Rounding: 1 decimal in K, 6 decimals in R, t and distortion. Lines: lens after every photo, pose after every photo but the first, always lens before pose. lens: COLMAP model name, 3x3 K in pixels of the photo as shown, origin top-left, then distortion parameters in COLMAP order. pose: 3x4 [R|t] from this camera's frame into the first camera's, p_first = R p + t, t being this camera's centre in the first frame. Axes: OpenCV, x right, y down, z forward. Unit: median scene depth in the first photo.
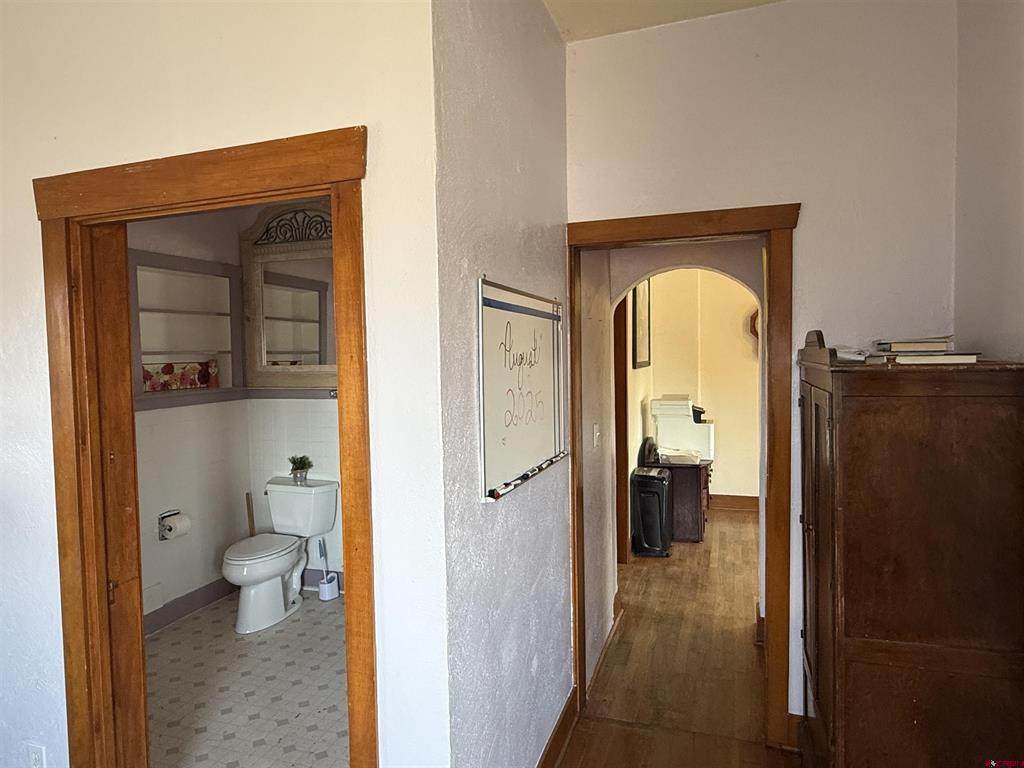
lens RADIAL K [[633.5, 0, 502.9], [0, 633.5, 382.6], [0, 0, 1]] dist [-0.003590, 0.003994]
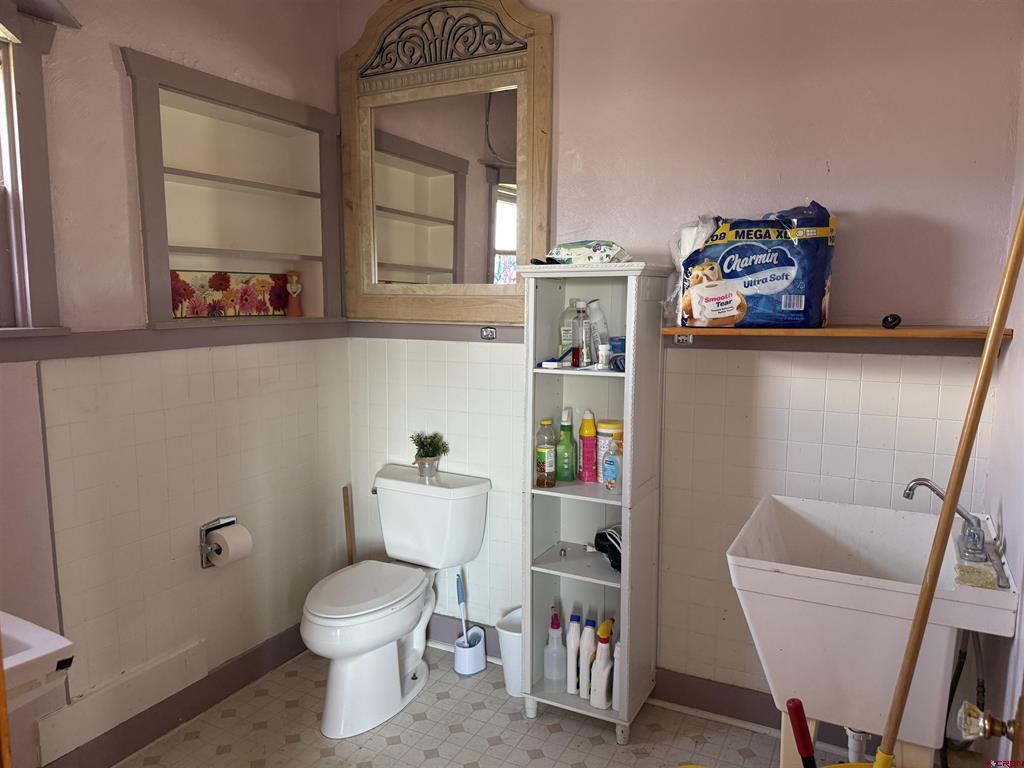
lens RADIAL K [[719.6, 0, 527.0], [0, 719.6, 384.5], [0, 0, 1]] dist [0.054255, -0.081649]
pose [[0.989467, 0.042204, -0.138469, -0.135907], [-0.031847, 0.996585, 0.076180, 0.013714], [0.141211, -0.070968, 0.987433, 0.340868]]
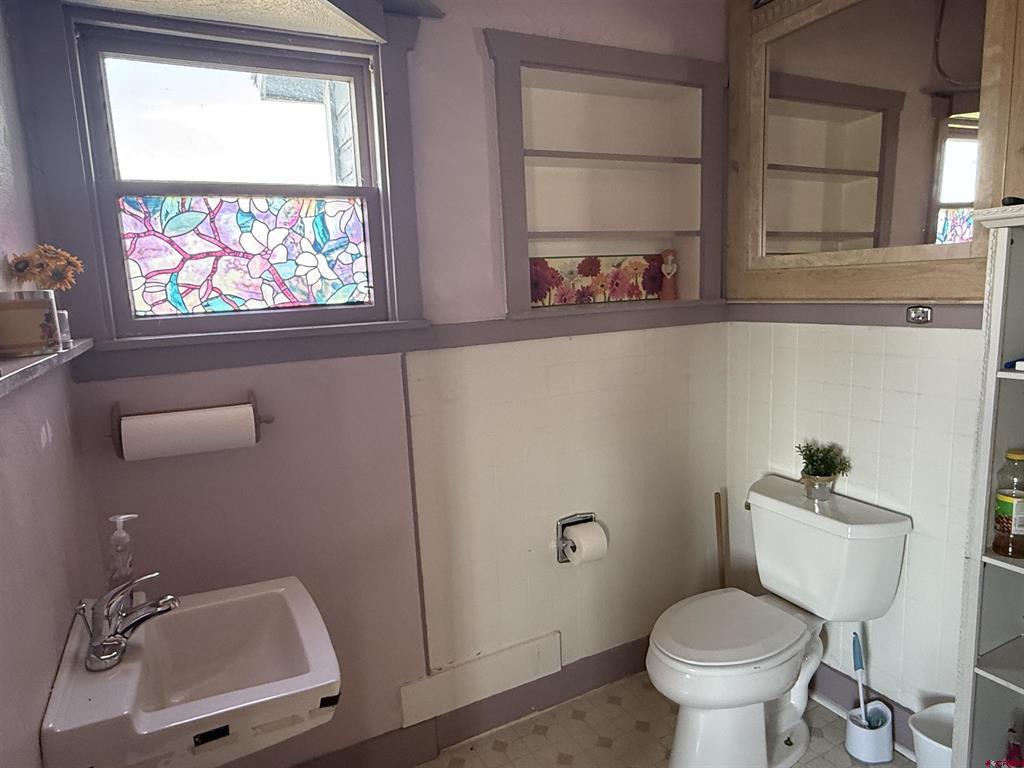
lens RADIAL K [[633.5, 0, 507.7], [0, 633.5, 385.2], [0, 0, 1]] dist [-0.003590, 0.003994]
pose [[0.710374, 0.092955, -0.697659, -0.163117], [0.000442, 0.991181, 0.132514, 0.008836], [0.703824, -0.094443, 0.704068, 0.509832]]
